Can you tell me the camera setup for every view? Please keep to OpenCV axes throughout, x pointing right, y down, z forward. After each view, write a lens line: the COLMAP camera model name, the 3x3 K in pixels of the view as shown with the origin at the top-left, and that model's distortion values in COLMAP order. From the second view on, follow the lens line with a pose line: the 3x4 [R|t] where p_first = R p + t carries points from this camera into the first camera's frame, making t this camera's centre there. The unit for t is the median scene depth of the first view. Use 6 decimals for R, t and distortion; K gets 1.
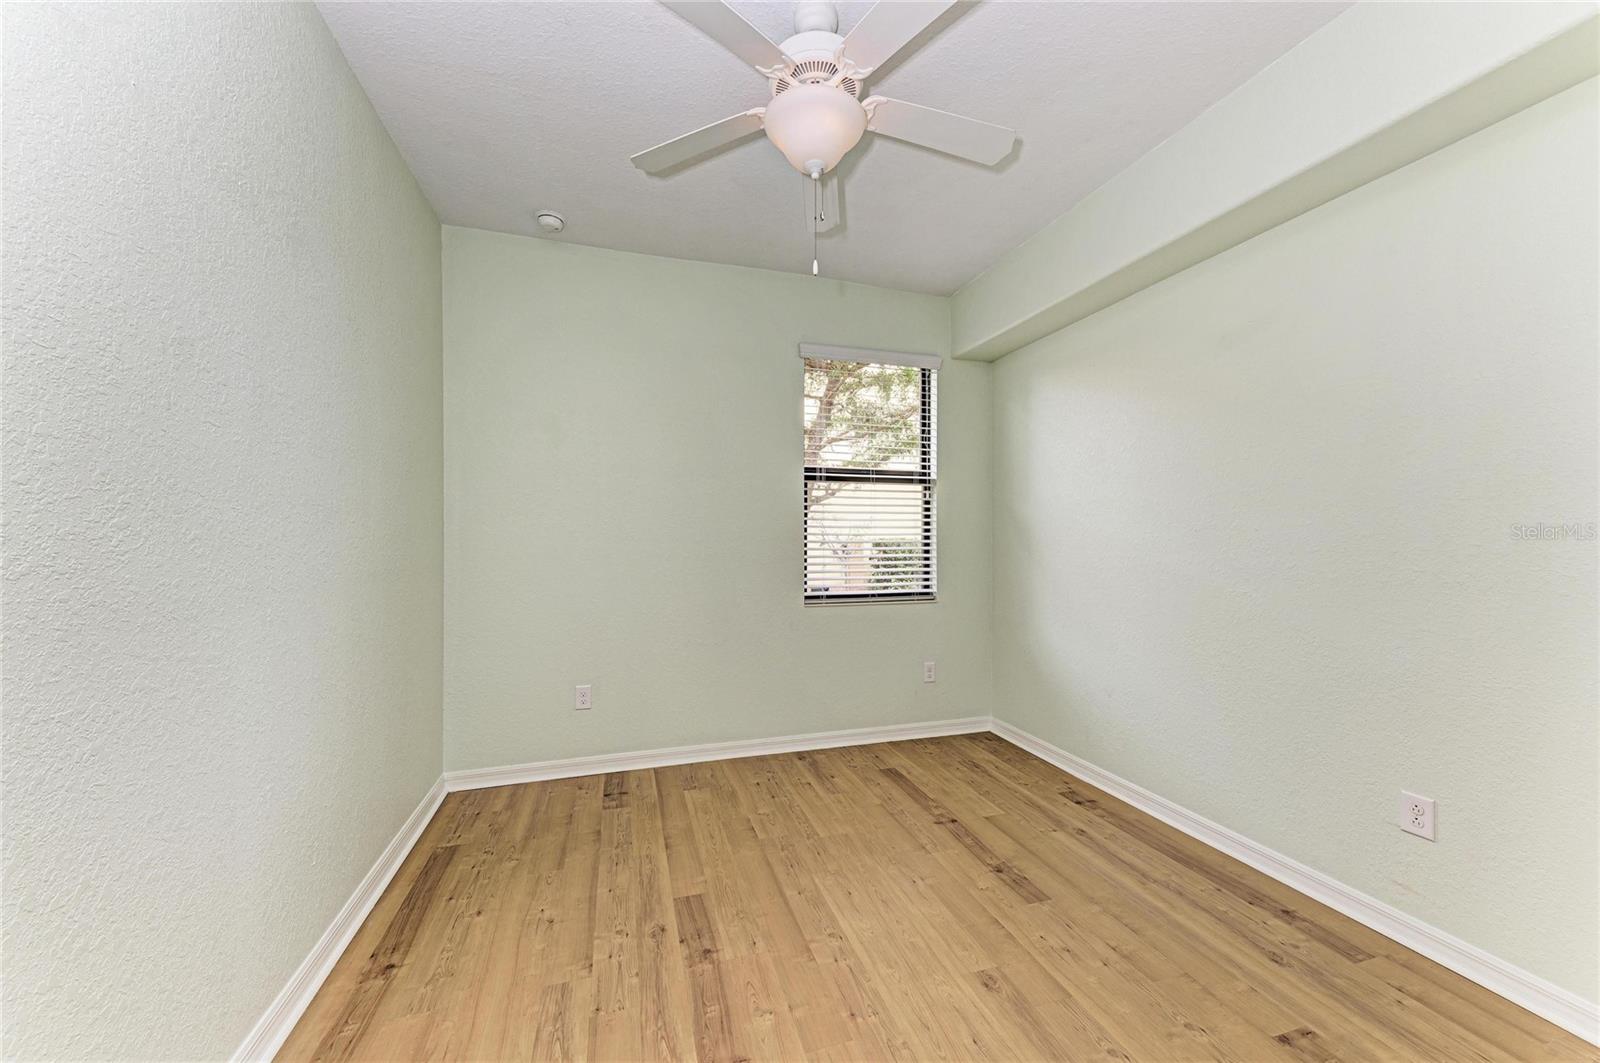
lens RADIAL K [[566.4, 0, 802.6], [0, 566.4, 538.2], [0, 0, 1]] dist [0.023381, -0.008276]
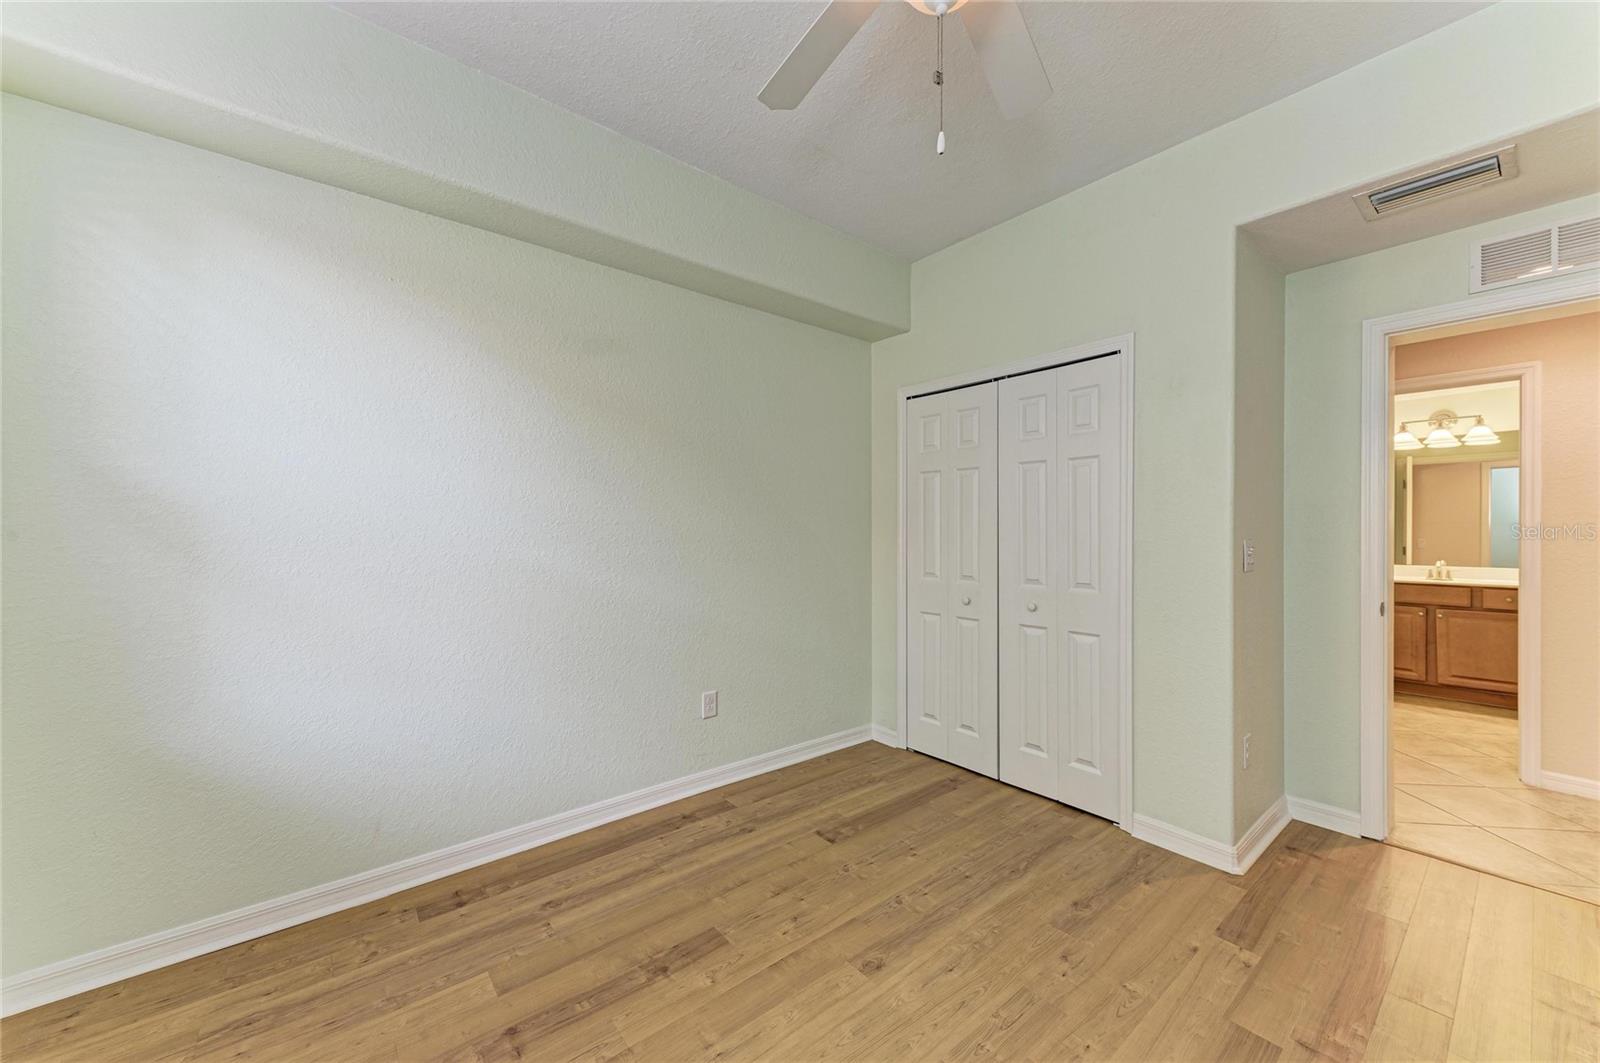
lens RADIAL K [[613.3, 0, 803.0], [0, 613.3, 534.3], [0, 0, 1]] dist [0.023572, -0.008139]
pose [[-0.373103, -0.007749, 0.927757, -0.452883], [-0.000618, 0.999967, 0.008104, 0.008027], [-0.927790, 0.002451, -0.373096, 1.093886]]
